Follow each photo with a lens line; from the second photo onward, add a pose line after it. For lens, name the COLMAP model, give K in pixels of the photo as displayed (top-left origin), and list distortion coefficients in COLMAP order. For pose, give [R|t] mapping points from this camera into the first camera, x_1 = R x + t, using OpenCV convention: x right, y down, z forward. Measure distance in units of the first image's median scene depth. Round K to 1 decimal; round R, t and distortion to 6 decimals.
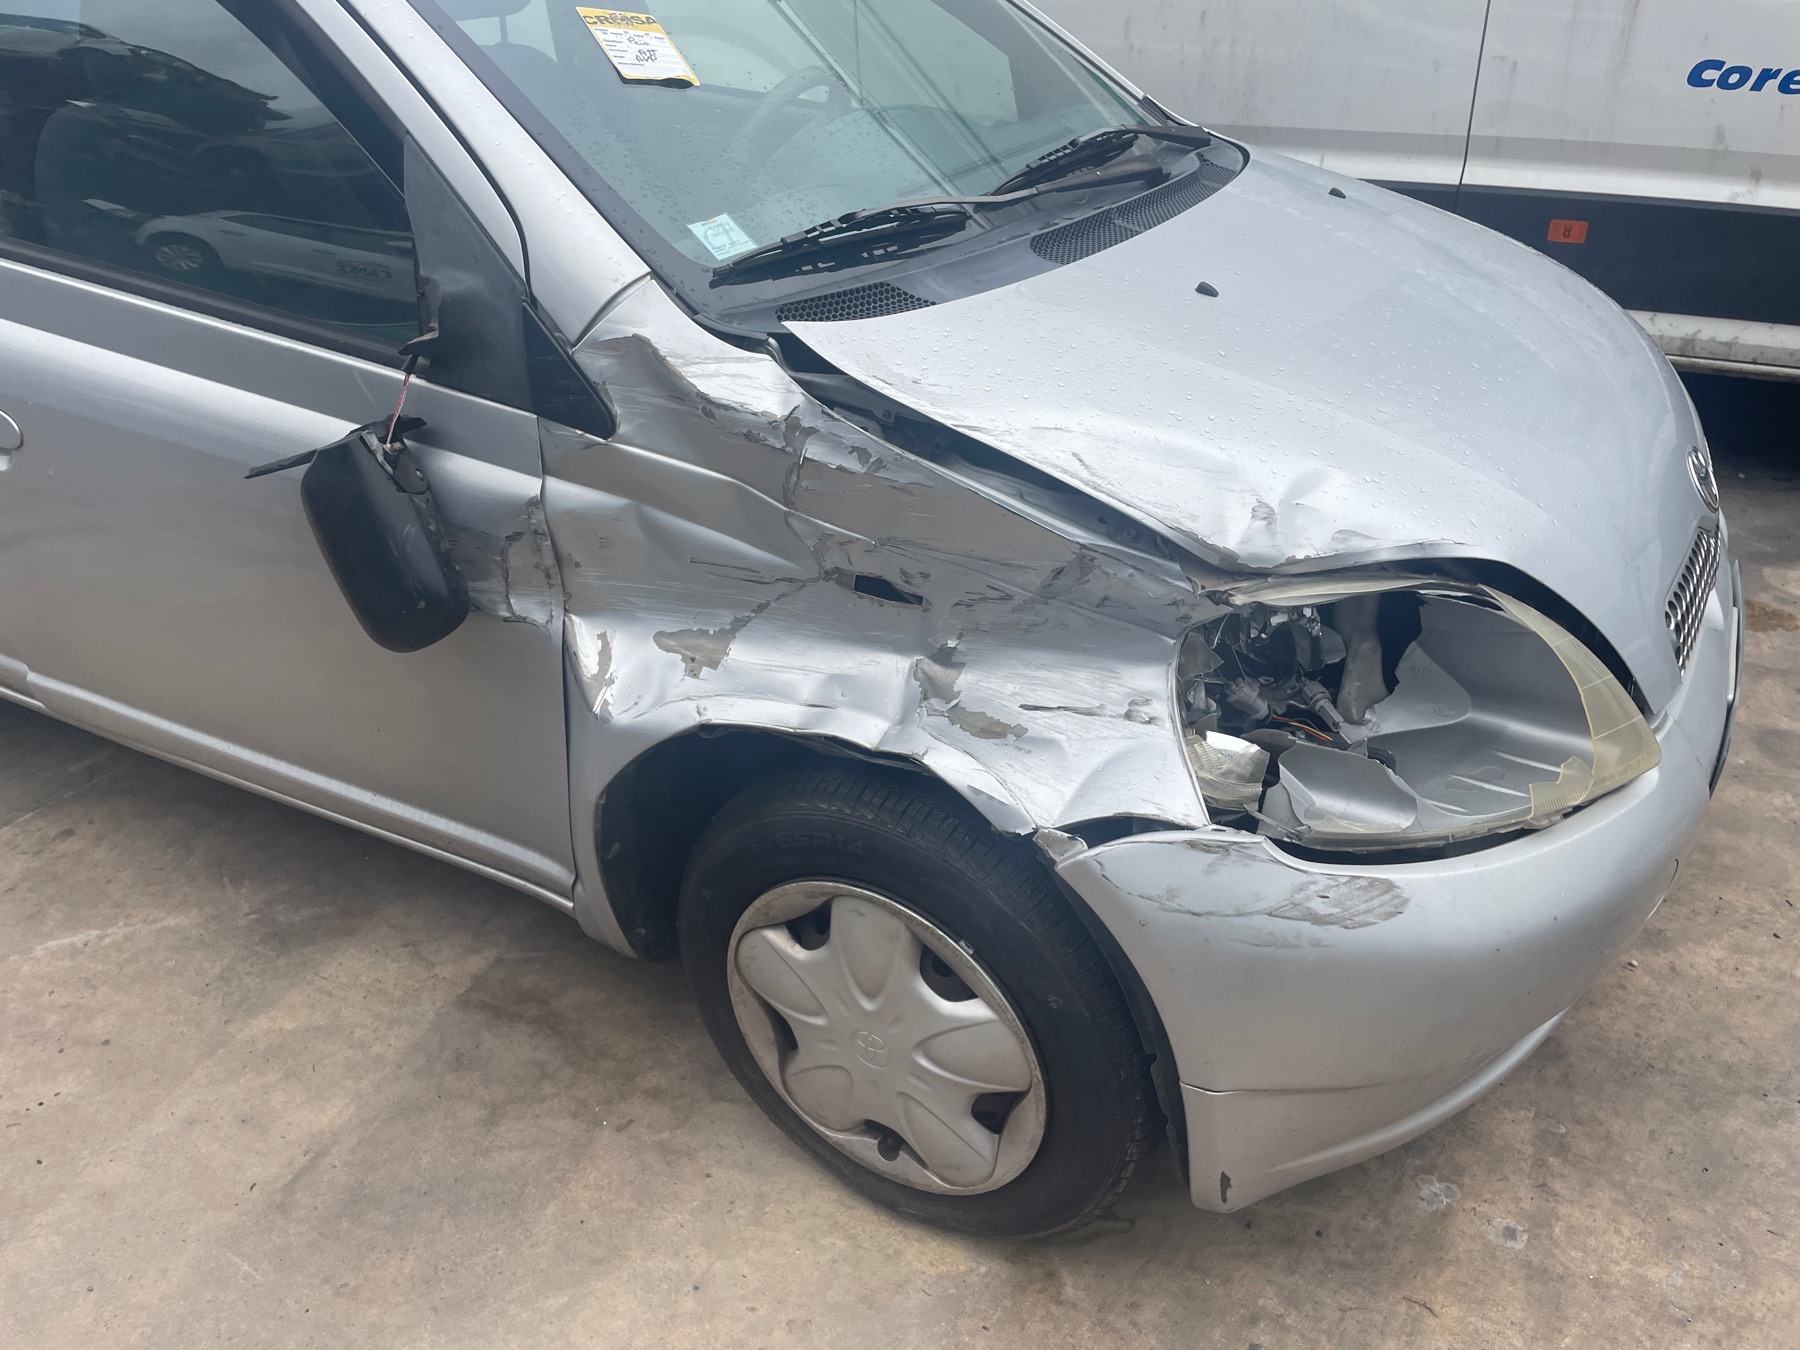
lens RADIAL K [[1365.6, 0, 907.2], [0, 1365.6, 670.3], [0, 0, 1]] dist [0.105208, -0.138667]
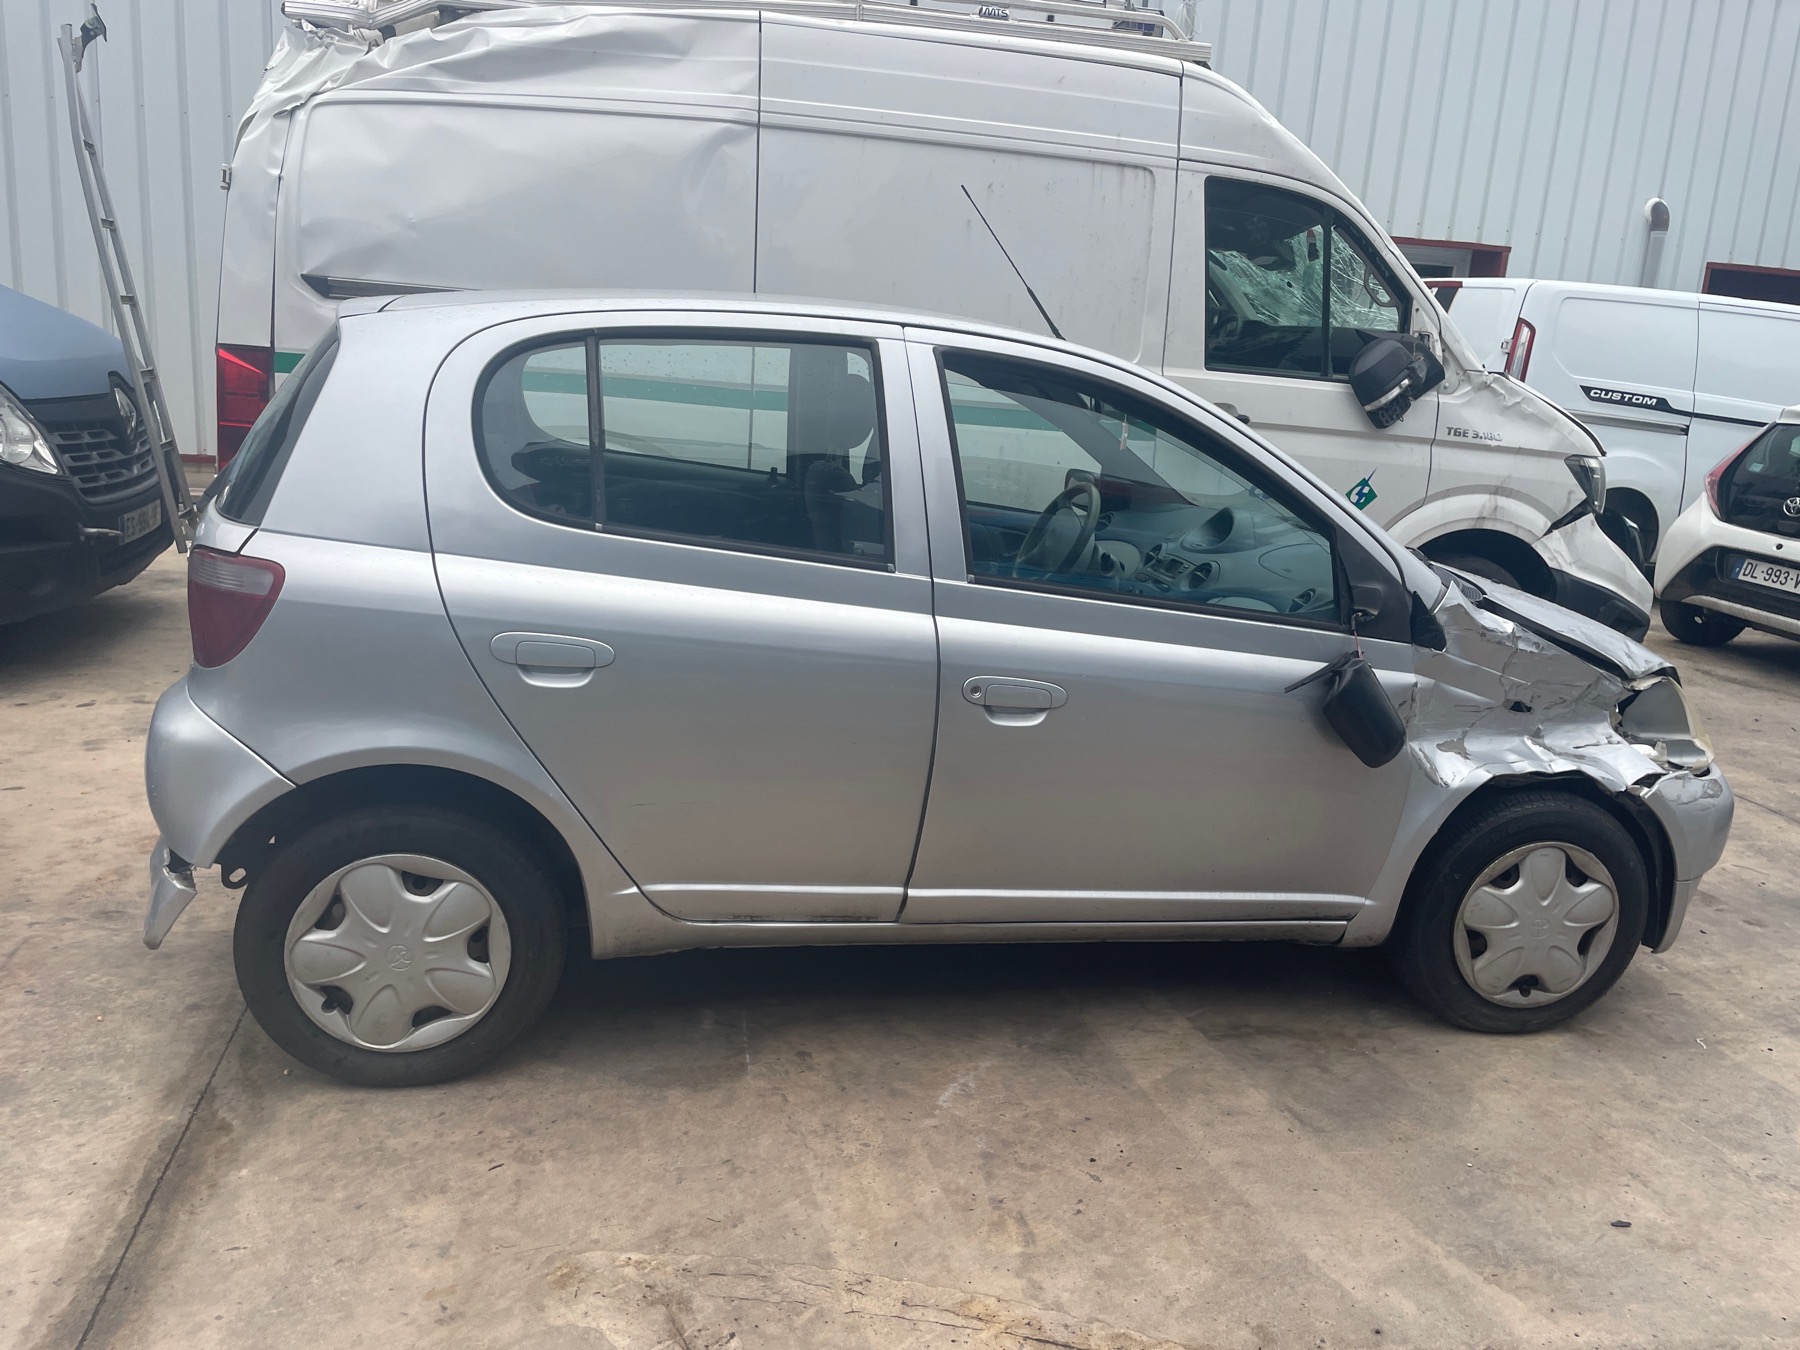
lens RADIAL K [[1368.7, 0, 896.0], [0, 1368.7, 649.2], [0, 0, 1]] dist [0.086762, -0.112907]
pose [[0.752676, -0.061836, 0.655481, -2.251691], [0.230767, 0.957200, -0.174687, 0.011738], [-0.616624, 0.282746, 0.734731, -0.074773]]
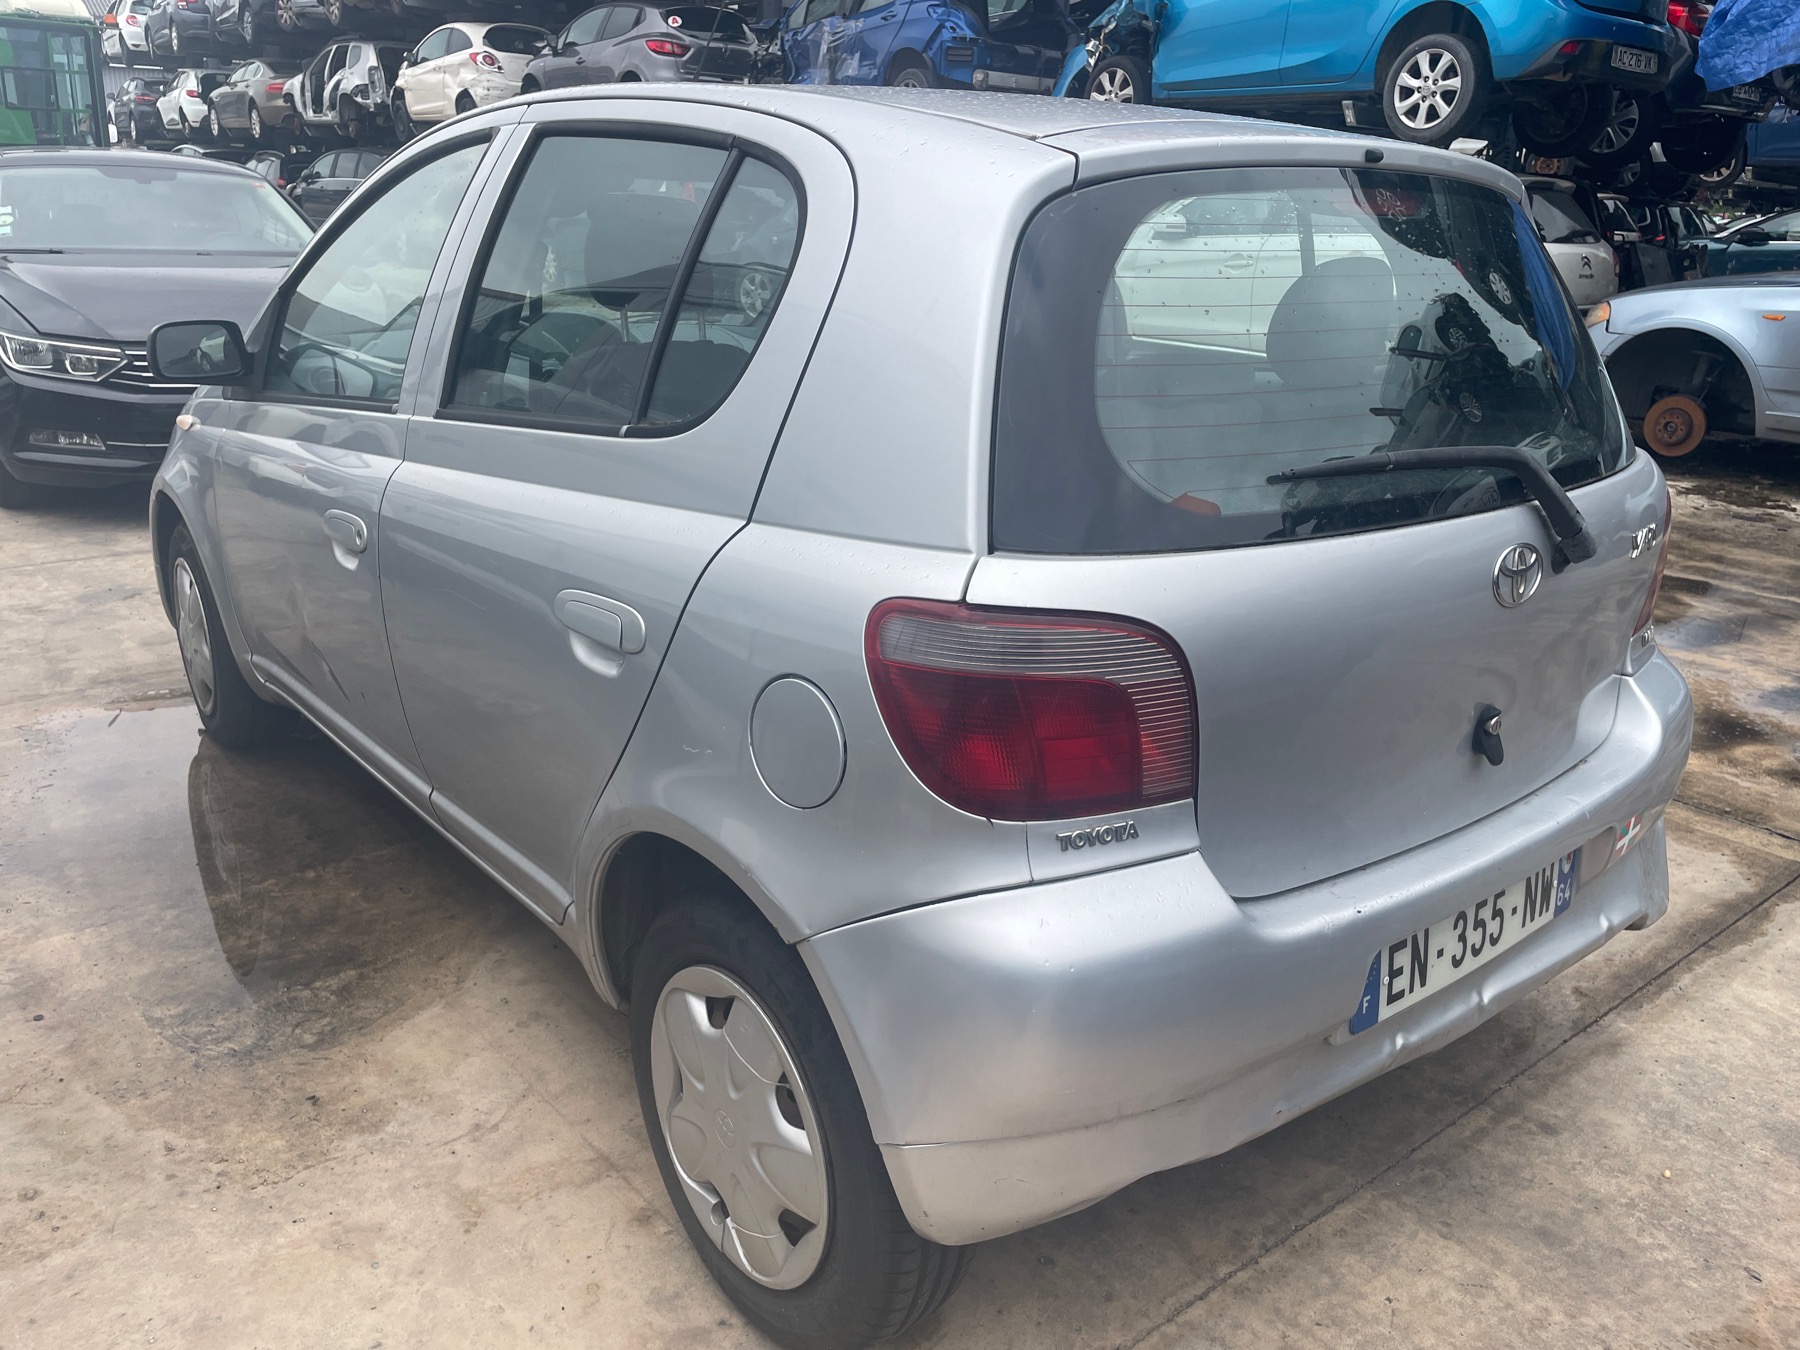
lens RADIAL K [[1359.4, 0, 907.1], [0, 1359.4, 664.9], [0, 0, 1]] dist [0.077811, -0.101503]
pose [[-0.931434, -0.114397, 0.345462, -1.502670], [0.173025, 0.695925, 0.696958, -1.702186], [-0.320145, 0.708944, -0.628415, 3.143149]]
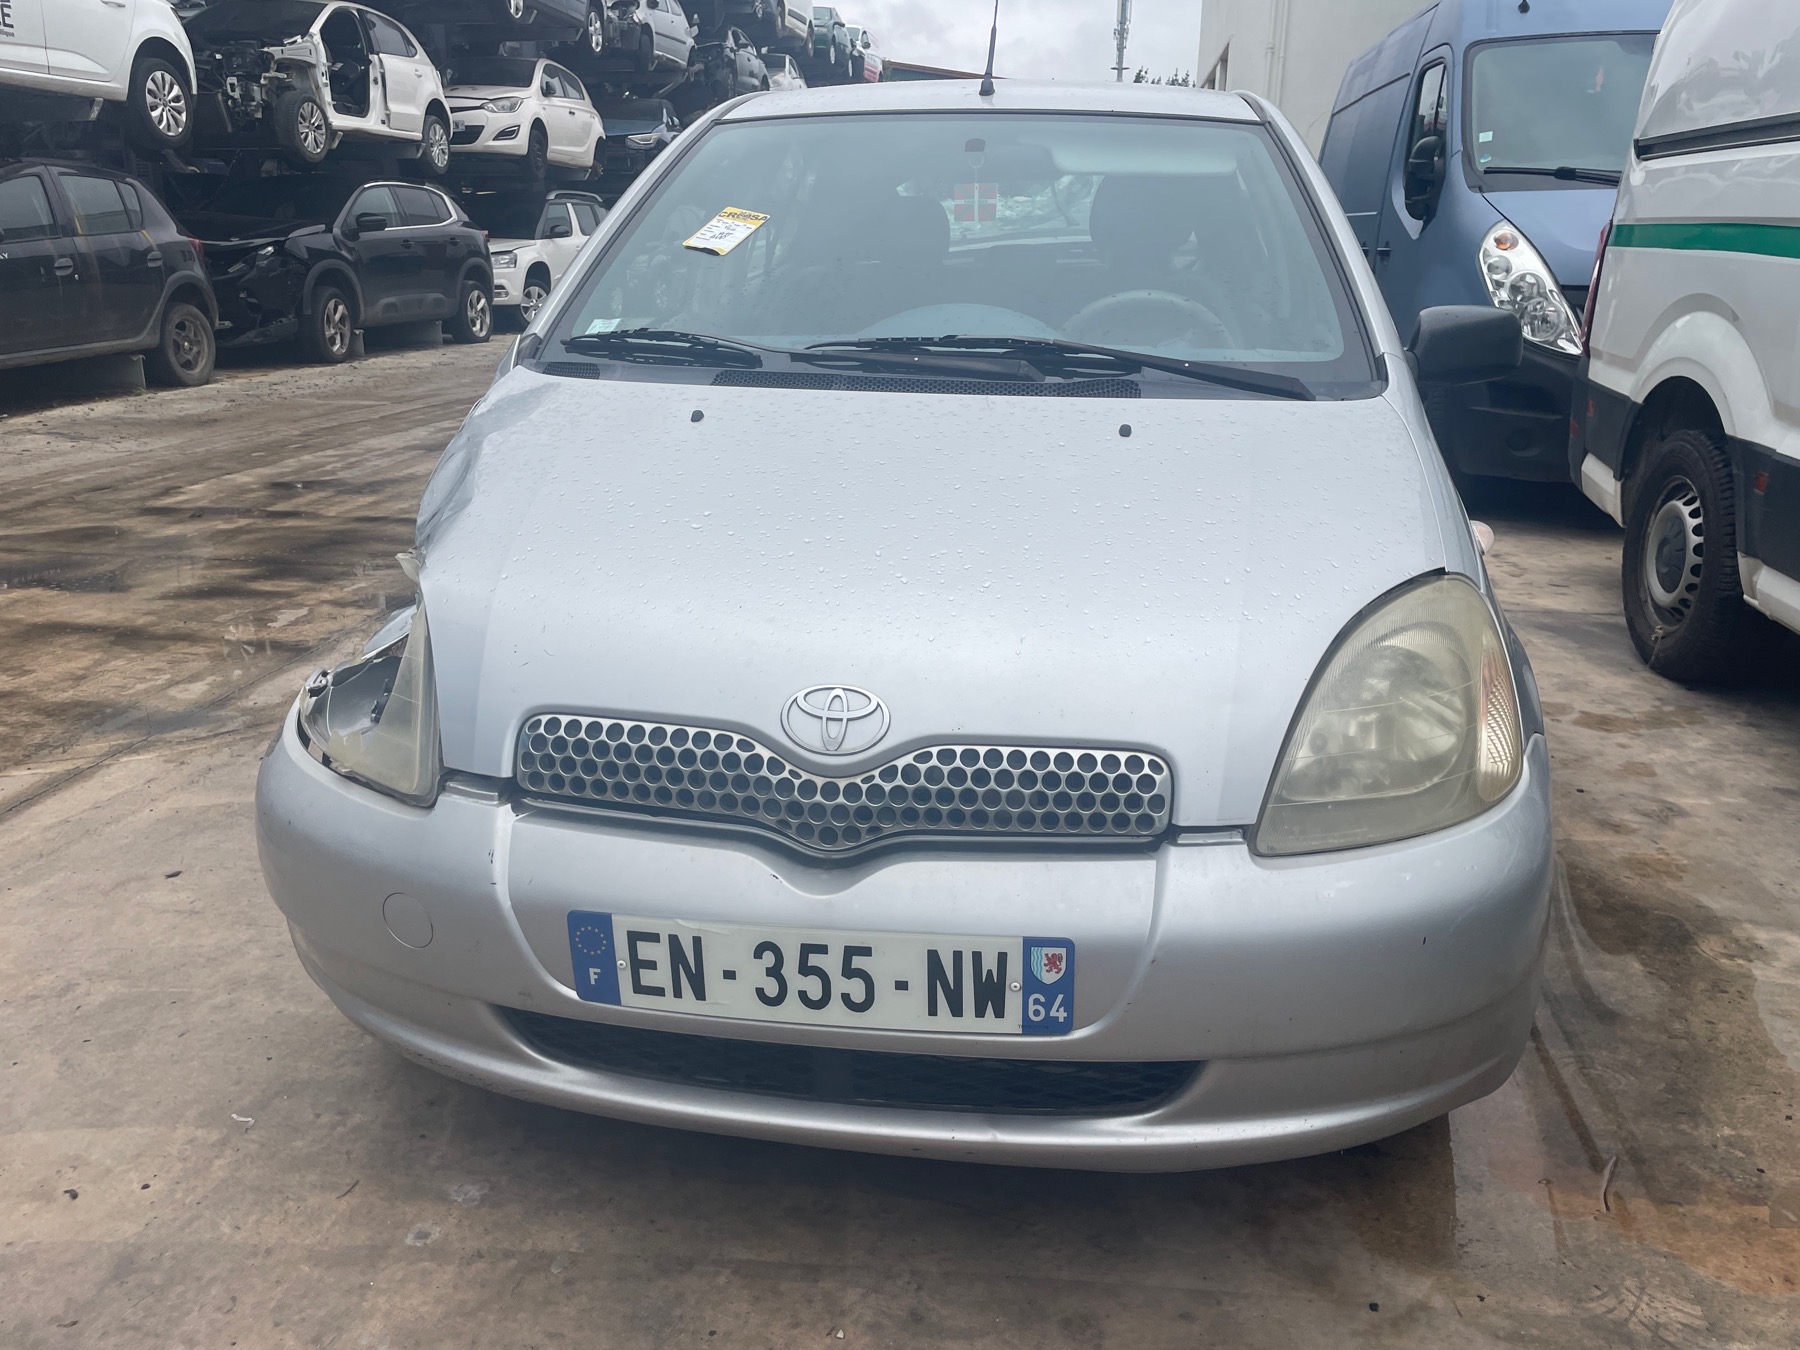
lens RADIAL K [[1368.7, 0, 896.0], [0, 1368.7, 649.2], [0, 0, 1]] dist [0.086762, -0.112907]
pose [[0.351798, 0.307986, -0.883958, 1.571109], [-0.475026, 0.872435, 0.114920, -0.343724], [0.806590, 0.379474, 0.453223, 0.702146]]
